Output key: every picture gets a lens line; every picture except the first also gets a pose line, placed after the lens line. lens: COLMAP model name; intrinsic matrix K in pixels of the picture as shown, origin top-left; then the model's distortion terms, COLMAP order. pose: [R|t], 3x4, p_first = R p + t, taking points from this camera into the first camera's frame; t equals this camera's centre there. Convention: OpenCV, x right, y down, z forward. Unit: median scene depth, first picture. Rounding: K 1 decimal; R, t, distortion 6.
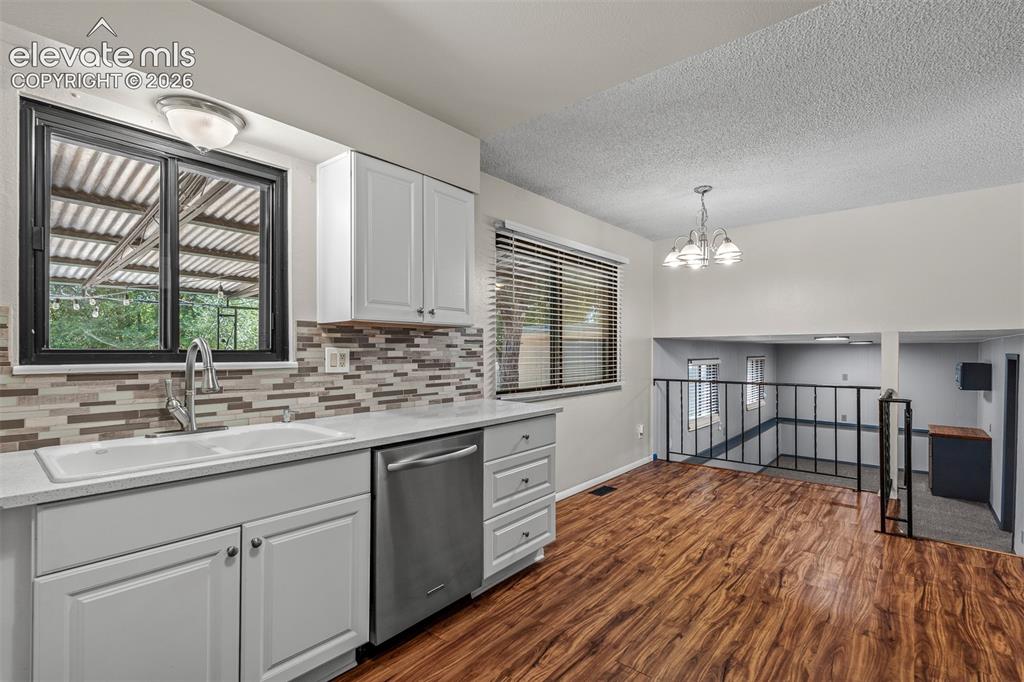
lens RADIAL K [[462.5, 0, 522.2], [0, 462.5, 358.3], [0, 0, 1]] dist [-0.004889, 0.000413]
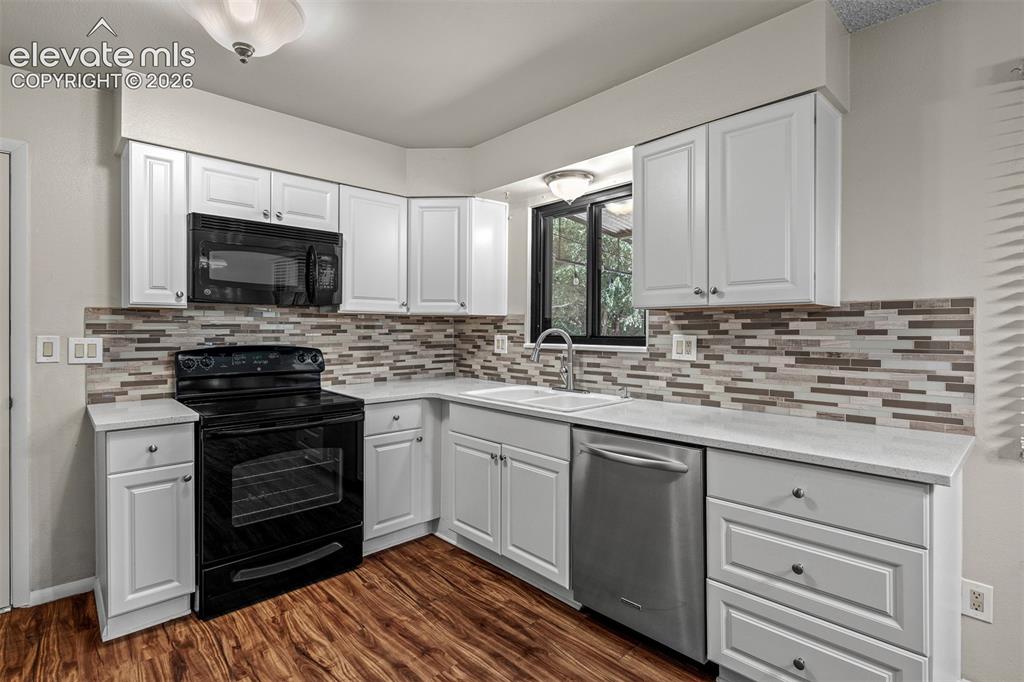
lens RADIAL K [[503.7, 0, 510.5], [0, 503.7, 337.7], [0, 0, 1]] dist [0.007014, -0.002484]
pose [[-0.127120, 0.013597, -0.991794, 0.665751], [-0.017592, 0.999718, 0.015960, -0.025306], [0.991731, 0.019477, -0.126845, 0.719125]]
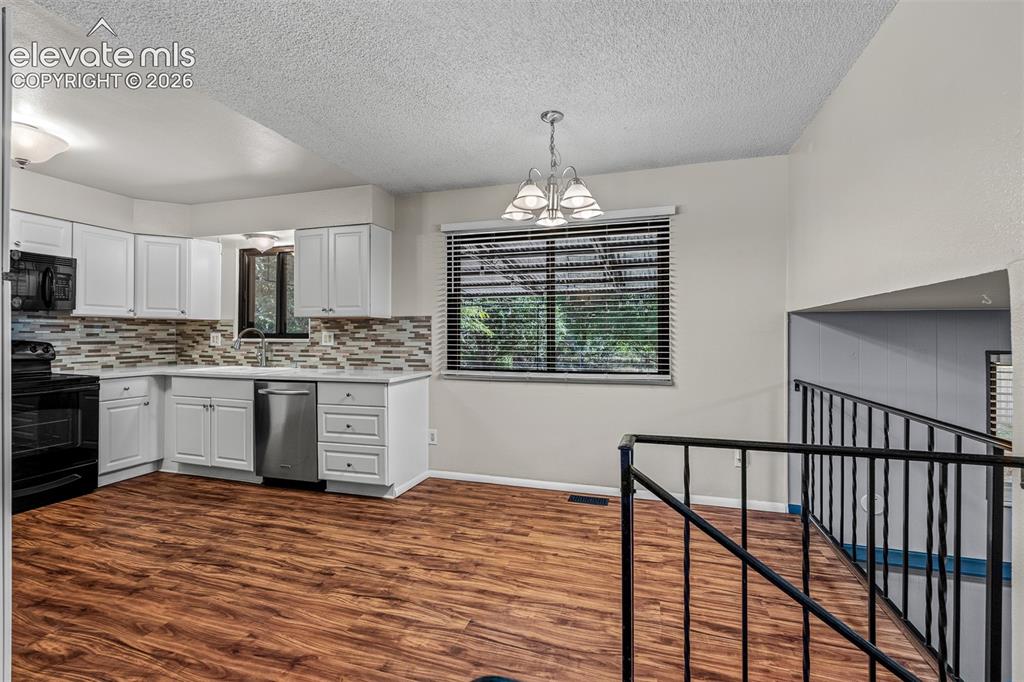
lens RADIAL K [[462.5, 0, 523.6], [0, 462.5, 336.8], [0, 0, 1]] dist [-0.004889, 0.000413]
pose [[0.392164, 0.001356, -0.919894, 1.491738], [-0.015569, 0.999865, -0.005163, -0.005549], [0.919764, 0.016347, 0.392132, 0.930538]]
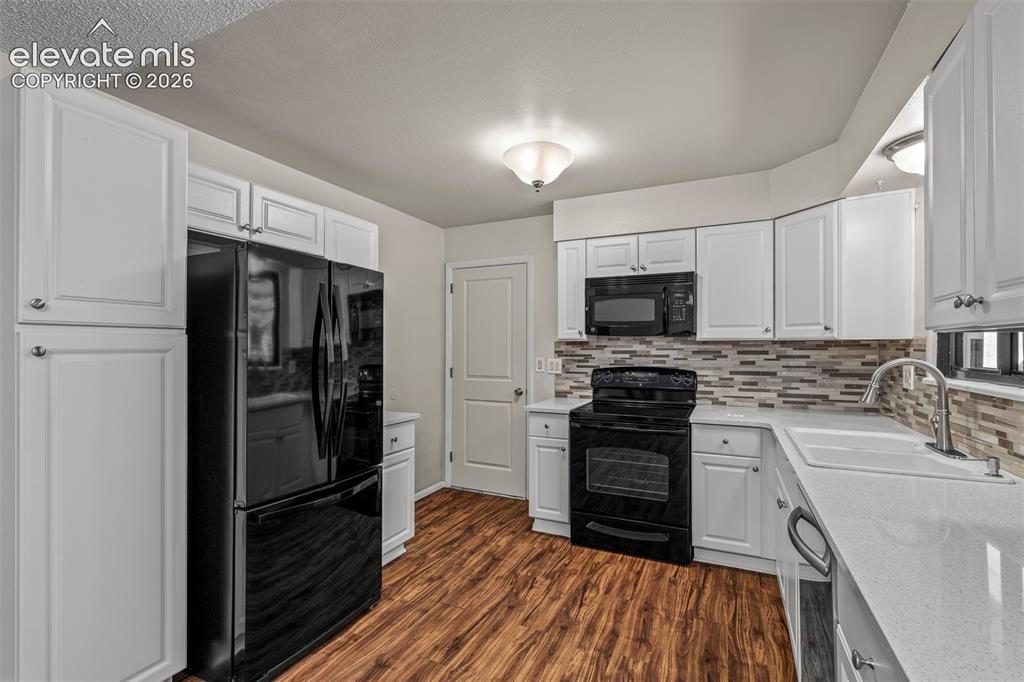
lens RADIAL K [[462.5, 0, 502.5], [0, 462.5, 347.1], [0, 0, 1]] dist [-0.004889, 0.000413]
pose [[-0.973011, -0.001268, -0.230757, 0.328756], [-0.004860, 0.999876, 0.015001, -0.056901], [0.230709, 0.015718, -0.972896, 1.252774]]
